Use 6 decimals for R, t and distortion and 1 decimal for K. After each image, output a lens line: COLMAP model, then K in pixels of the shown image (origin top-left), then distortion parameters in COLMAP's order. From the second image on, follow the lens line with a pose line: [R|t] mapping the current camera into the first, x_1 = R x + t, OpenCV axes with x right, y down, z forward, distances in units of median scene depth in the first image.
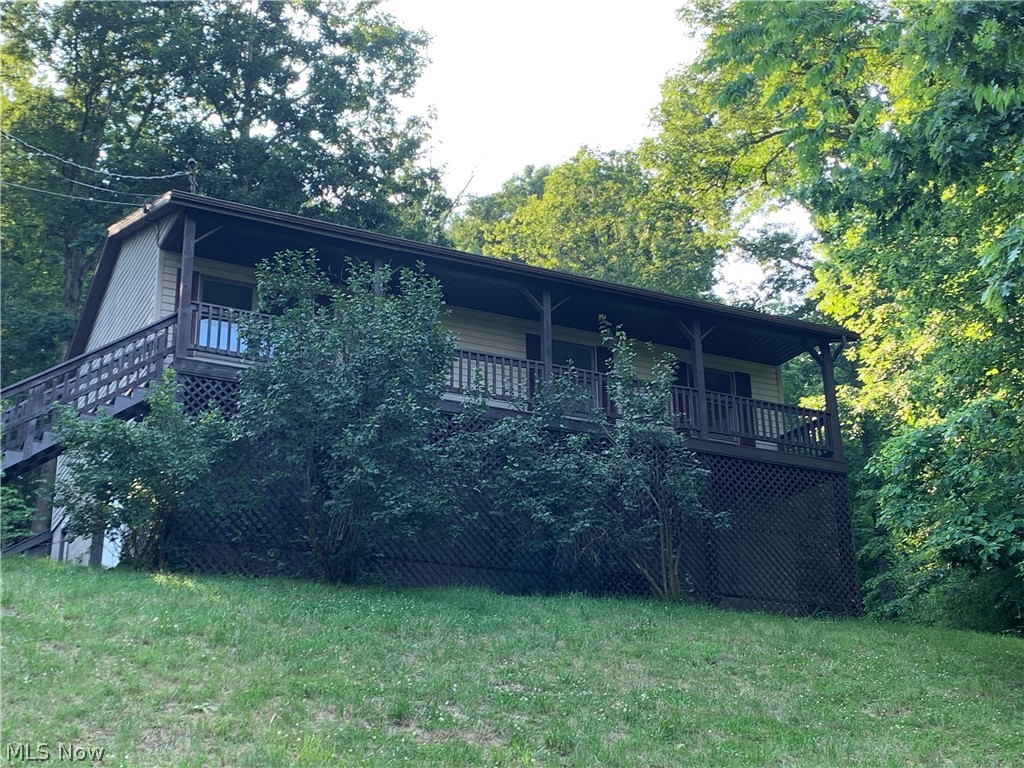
lens RADIAL K [[1398.2, 0, 512.1], [0, 1398.2, 384.3], [0, 0, 1]] dist [0.049534, 0.000000]
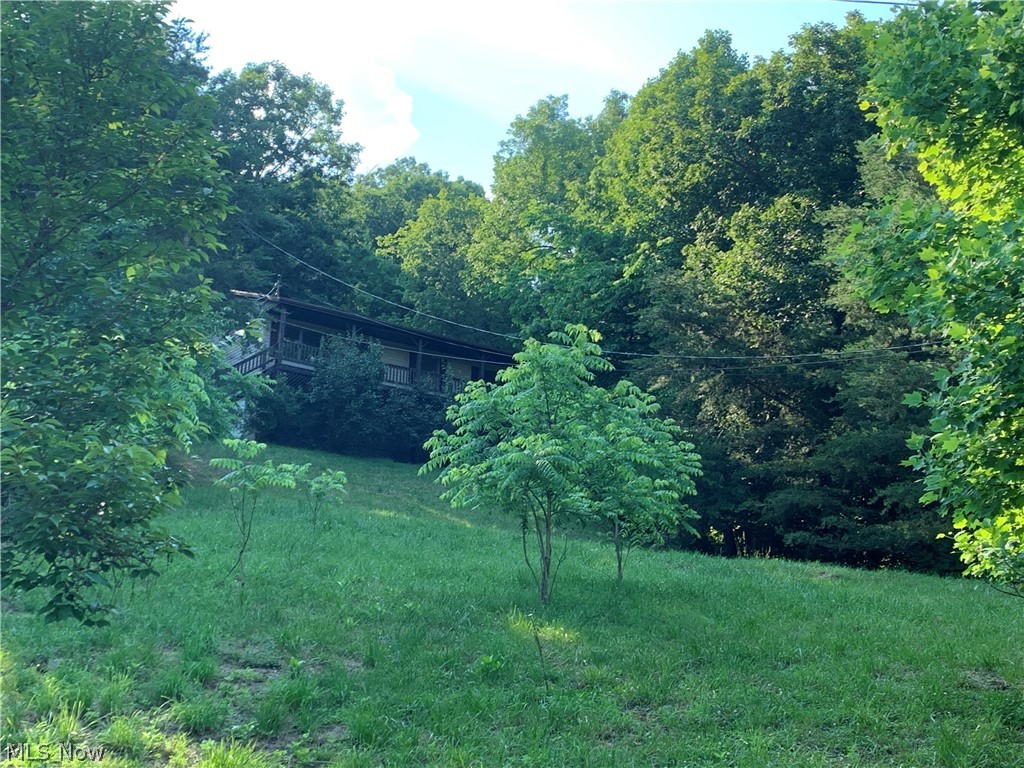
lens RADIAL K [[1398.2, 0, 511.3], [0, 1398.2, 384.7], [0, 0, 1]] dist [0.049534, 0.000000]
pose [[0.989999, 0.079070, 0.116829, -0.110913], [-0.088687, 0.992878, 0.079546, -0.223903], [-0.109708, -0.089112, 0.989961, -1.616895]]
